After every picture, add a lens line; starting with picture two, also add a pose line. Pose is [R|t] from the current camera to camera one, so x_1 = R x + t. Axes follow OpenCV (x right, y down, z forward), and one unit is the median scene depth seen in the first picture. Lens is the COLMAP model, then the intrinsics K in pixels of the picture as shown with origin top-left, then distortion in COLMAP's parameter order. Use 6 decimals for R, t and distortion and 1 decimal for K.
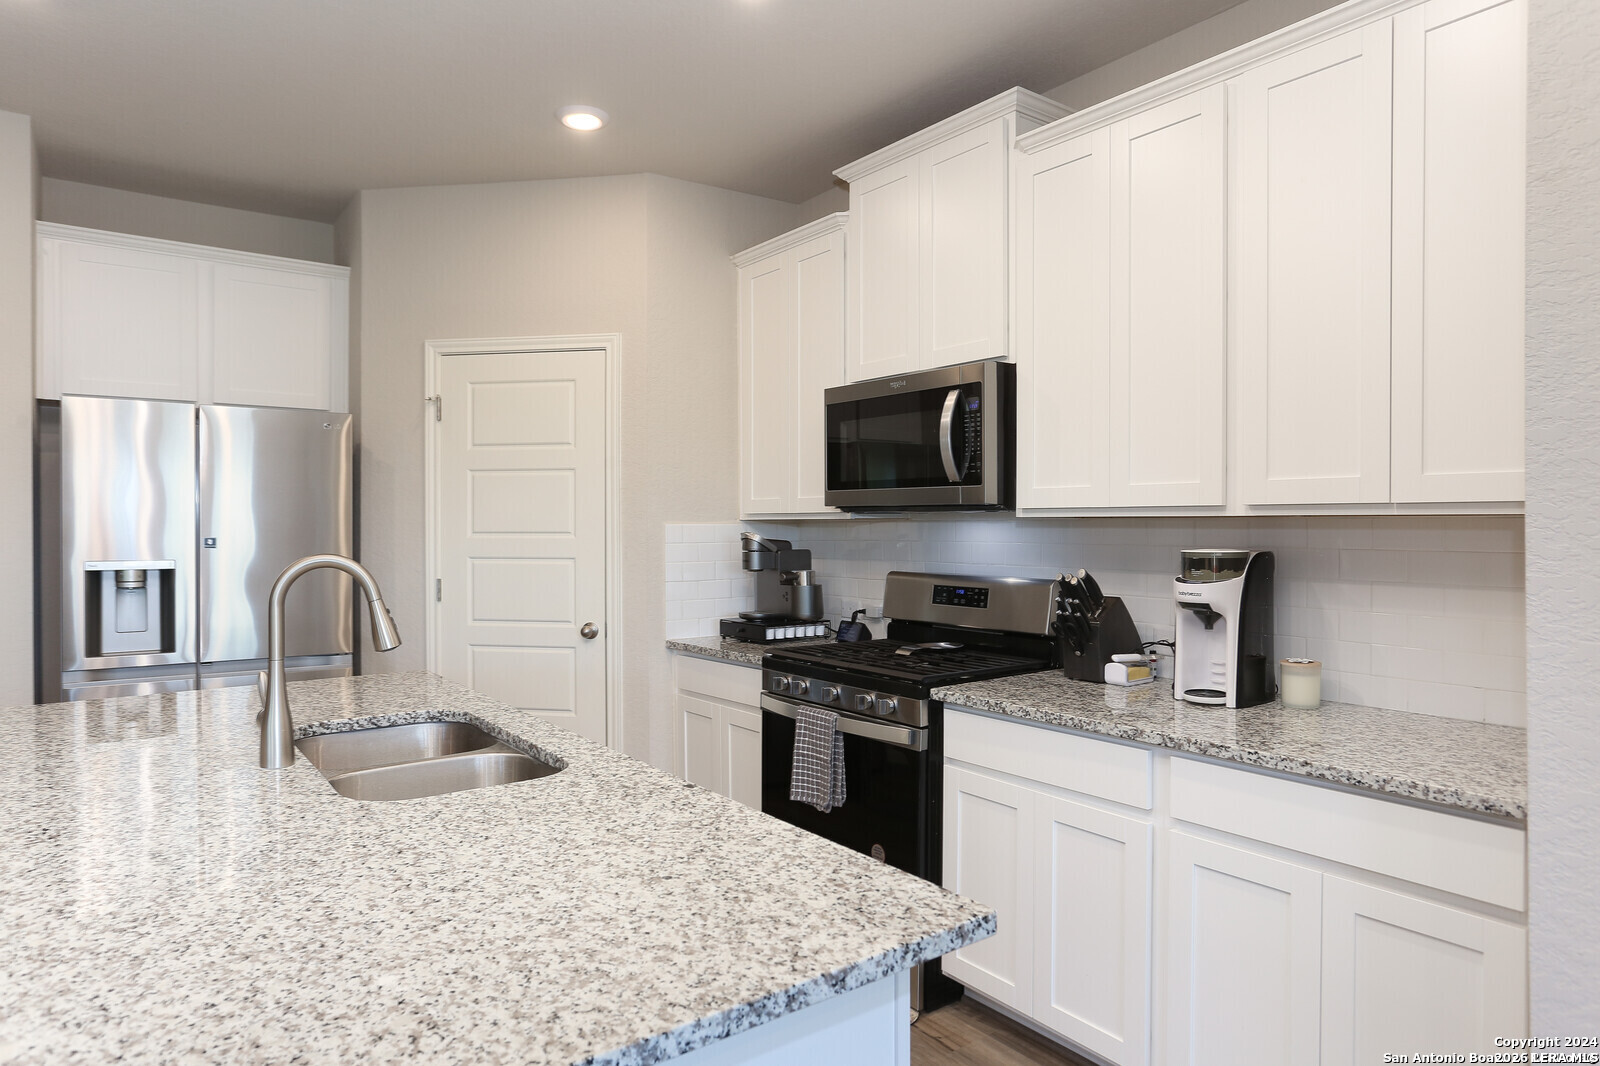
lens RADIAL K [[960.6, 0, 817.9], [0, 960.6, 535.6], [0, 0, 1]] dist [-0.001906, 0.005155]
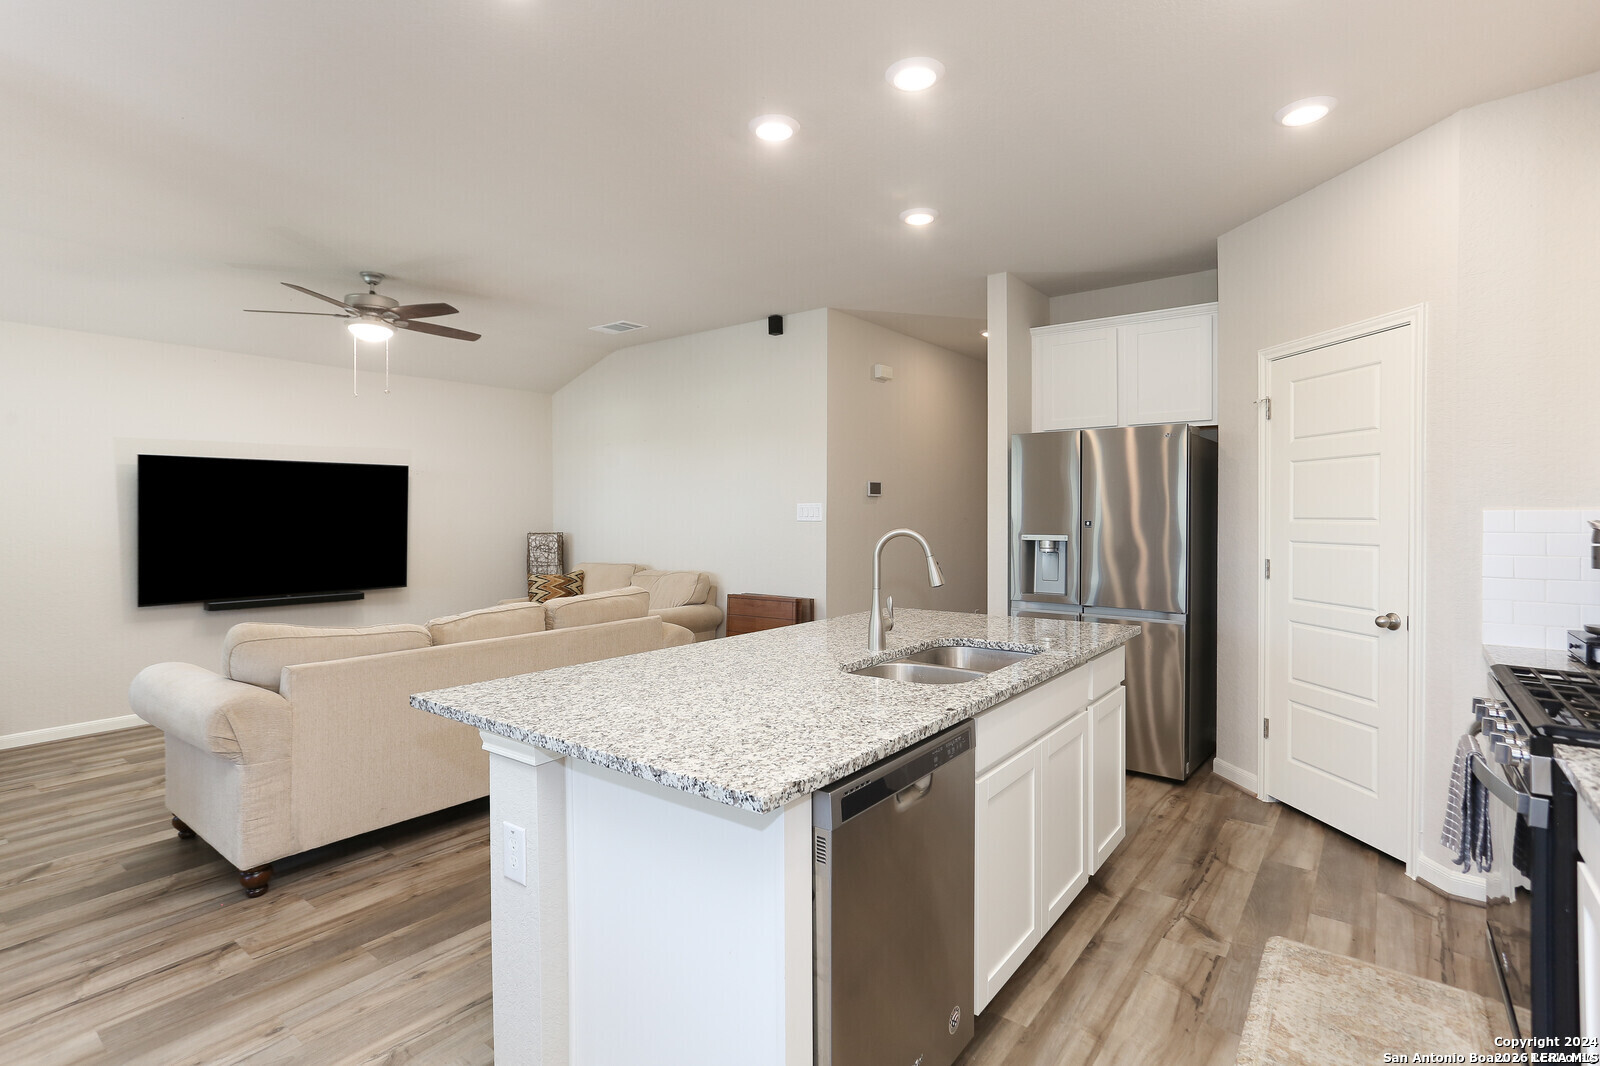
lens RADIAL K [[788.7, 0, 759.9], [0, 788.7, 495.7], [0, 0, 1]] dist [-0.013111, 0.013853]
pose [[0.232807, -0.019387, -0.972330, 0.484480], [-0.011384, 0.999678, -0.022658, -0.001904], [0.972456, 0.016344, 0.232511, 0.283101]]
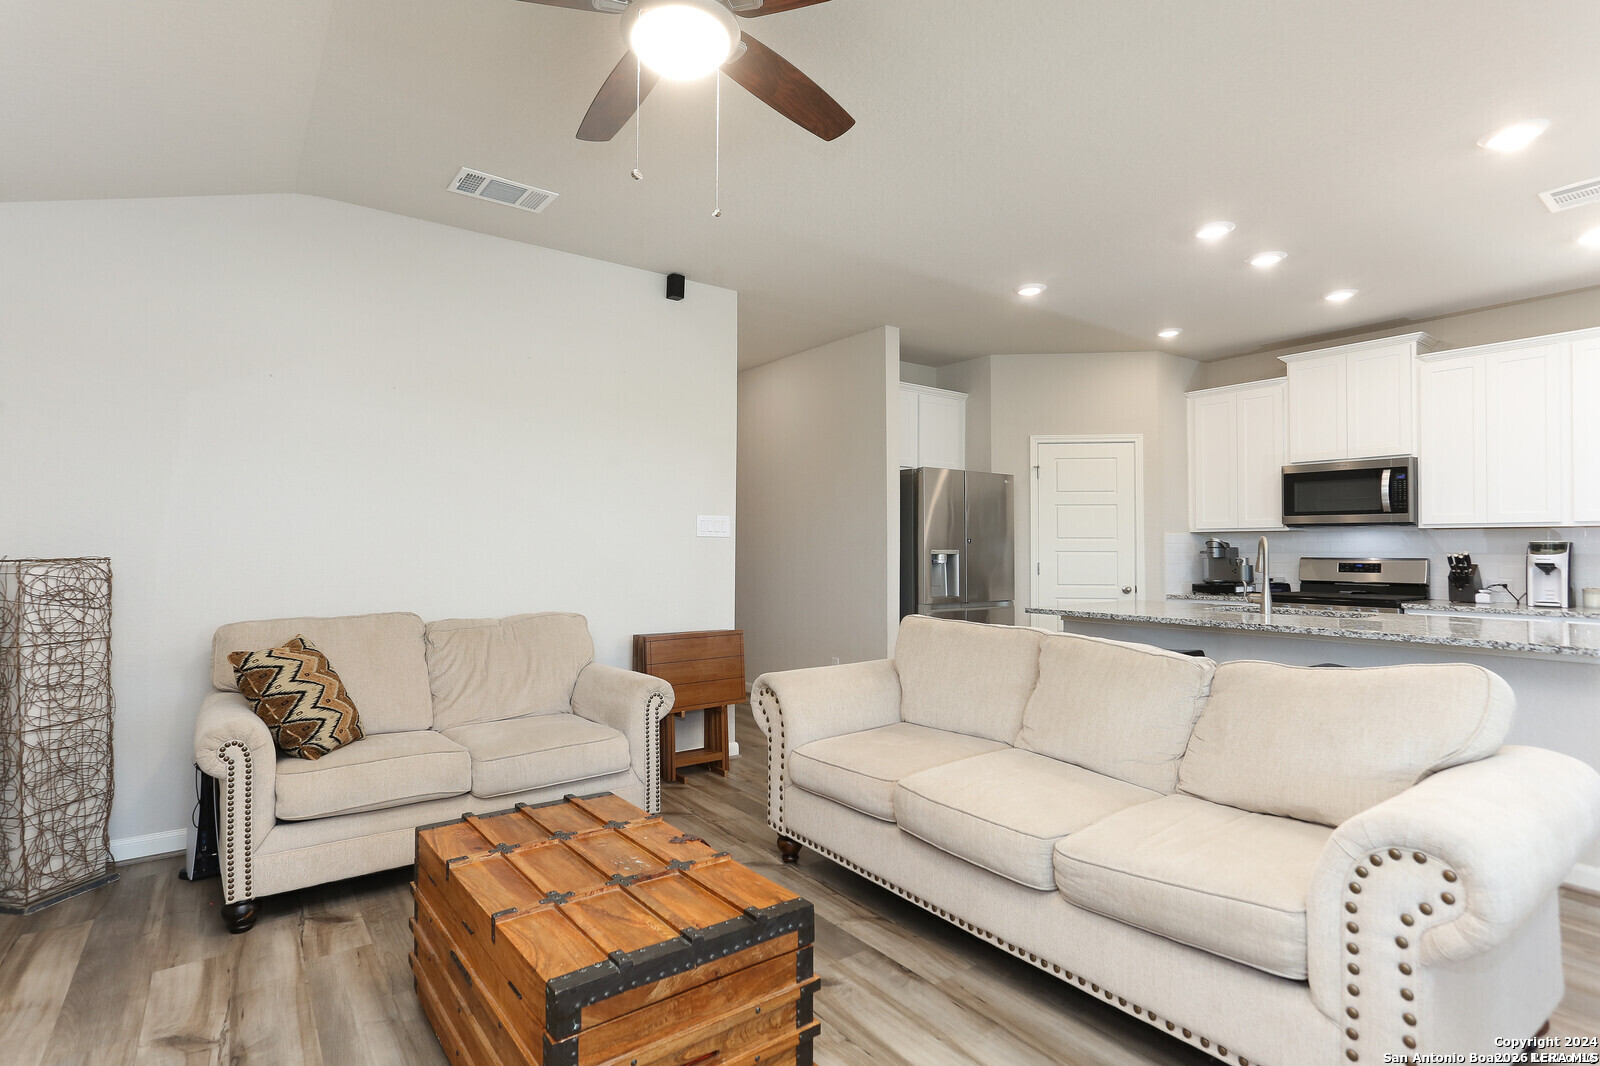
lens RADIAL K [[788.7, 0, 807.3], [0, 788.7, 546.5], [0, 0, 1]] dist [-0.013111, 0.013853]
pose [[0.999967, 0.008060, -0.000260, -1.148156], [-0.008063, 0.999860, -0.014668, 0.057584], [0.000142, 0.014669, 0.999892, -0.758147]]
